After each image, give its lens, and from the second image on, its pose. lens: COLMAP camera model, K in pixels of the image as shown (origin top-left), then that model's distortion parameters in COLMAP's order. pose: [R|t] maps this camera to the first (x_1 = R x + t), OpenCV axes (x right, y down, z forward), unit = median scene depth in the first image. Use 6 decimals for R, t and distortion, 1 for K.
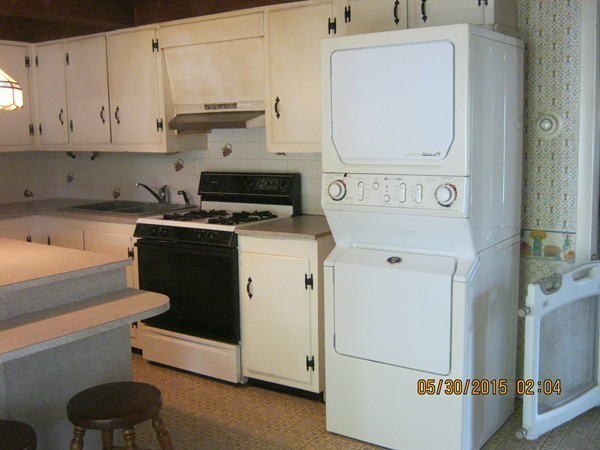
lens RADIAL K [[682.5, 0, 300.0], [0, 682.5, 225.0], [0, 0, 1]] dist [0.011616, -0.007995]
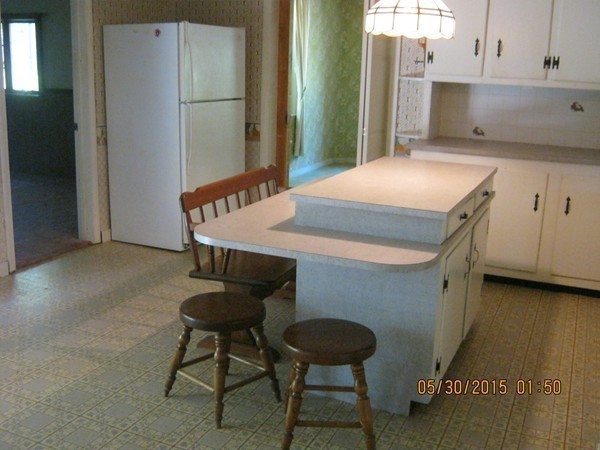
lens RADIAL K [[682.5, 0, 300.0], [0, 682.5, 225.0], [0, 0, 1]] dist [0.011616, -0.007995]
pose [[0.211078, 0.240063, -0.947532, 0.526522], [-0.184090, 0.961789, 0.202666, -0.074721], [0.959978, 0.131653, 0.247206, 0.606008]]
